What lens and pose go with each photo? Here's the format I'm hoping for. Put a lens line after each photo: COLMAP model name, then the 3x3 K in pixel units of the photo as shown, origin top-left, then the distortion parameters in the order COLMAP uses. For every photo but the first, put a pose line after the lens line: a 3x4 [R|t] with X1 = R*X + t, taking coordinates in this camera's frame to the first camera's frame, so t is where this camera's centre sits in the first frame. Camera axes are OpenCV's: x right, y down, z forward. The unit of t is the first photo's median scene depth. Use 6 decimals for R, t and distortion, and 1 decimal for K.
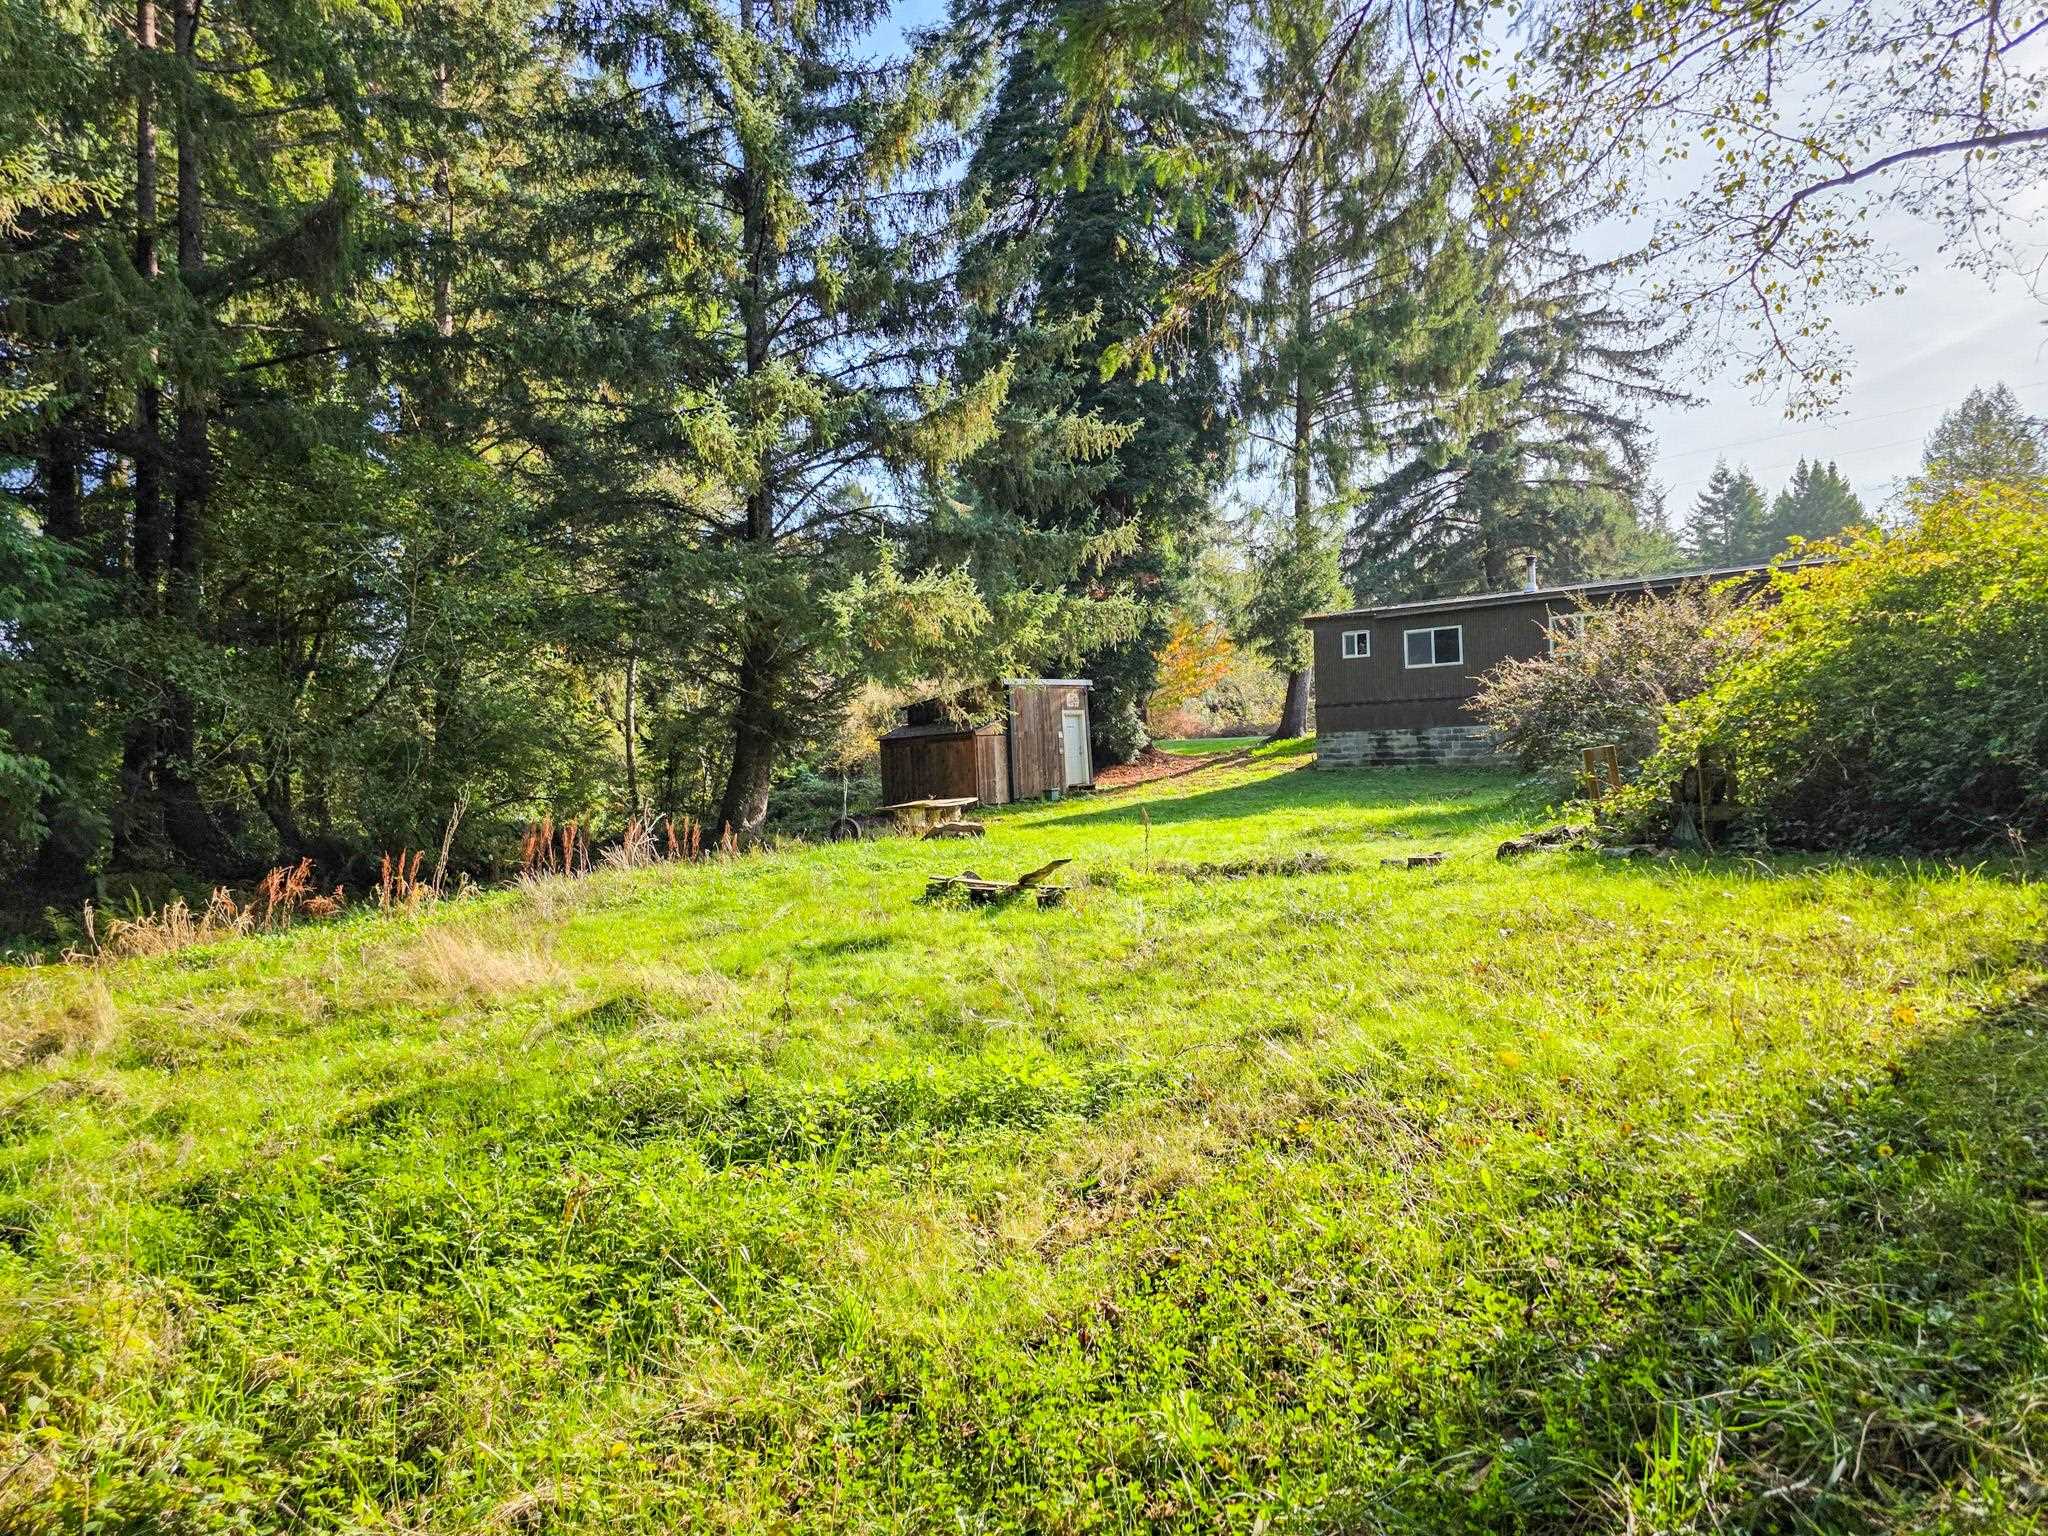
lens RADIAL K [[1385.7, 0, 1024.0], [0, 1385.7, 768.0], [0, 0, 1]] dist [0.000039, -0.000355]
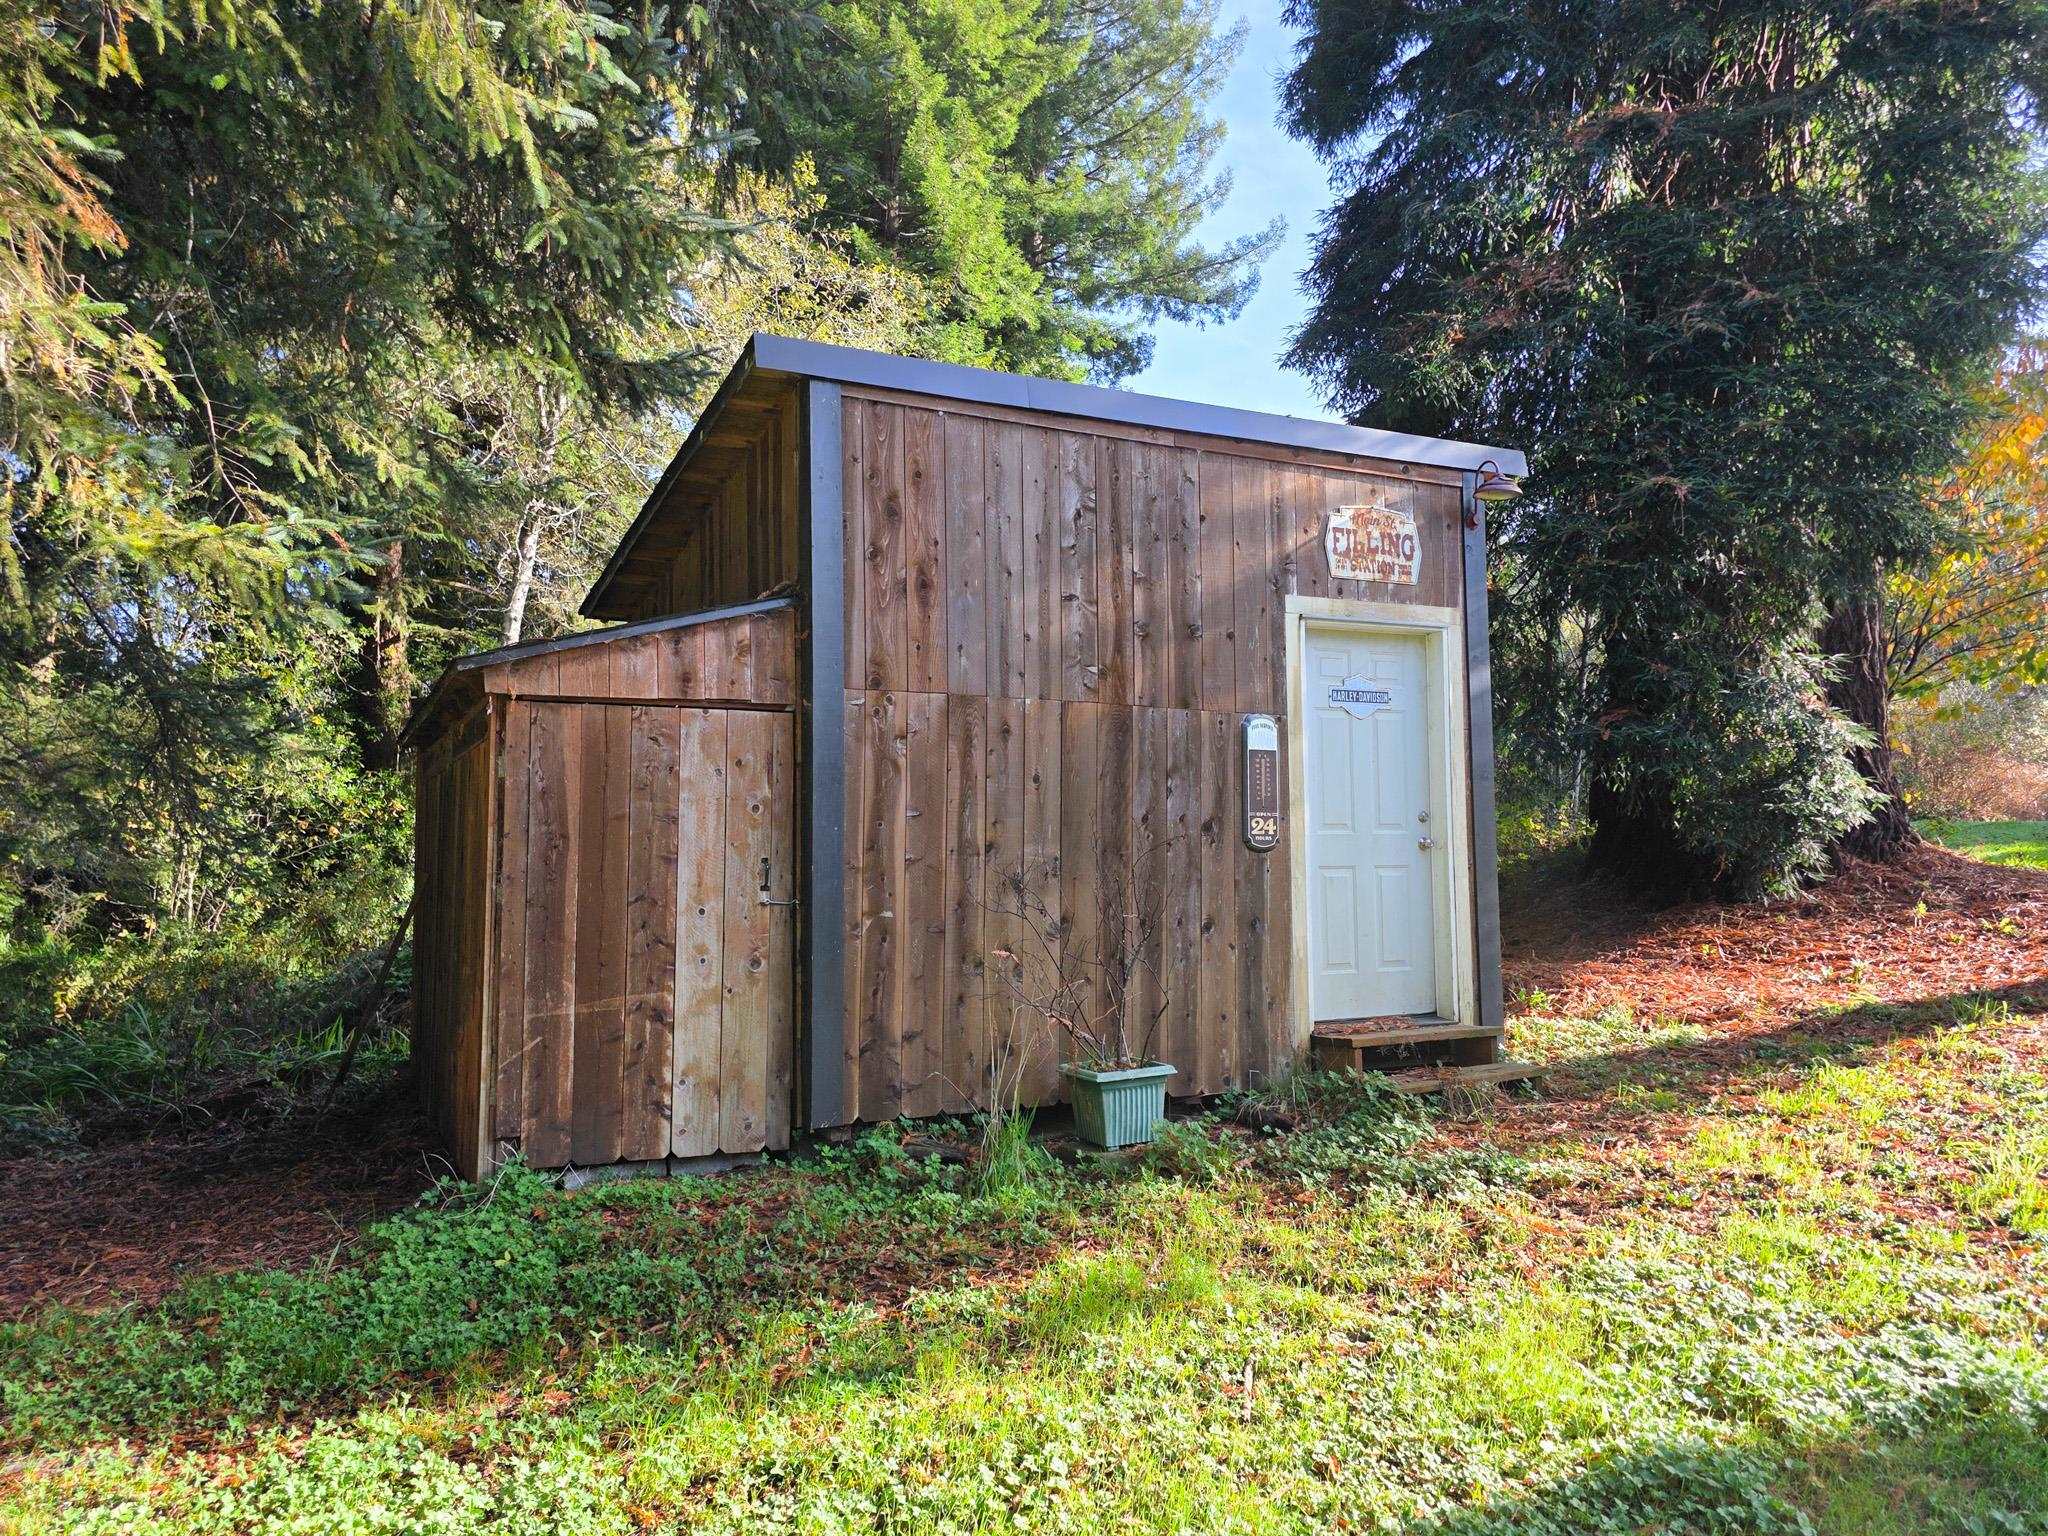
lens RADIAL K [[1385.7, 0, 1024.0], [0, 1385.7, 768.0], [0, 0, 1]] dist [0.000039, -0.000355]
pose [[0.894257, 0.018655, -0.447166, 0.072683], [-0.042719, 0.998127, -0.043791, -0.010492], [0.445511, 0.058263, 0.893379, 0.807438]]
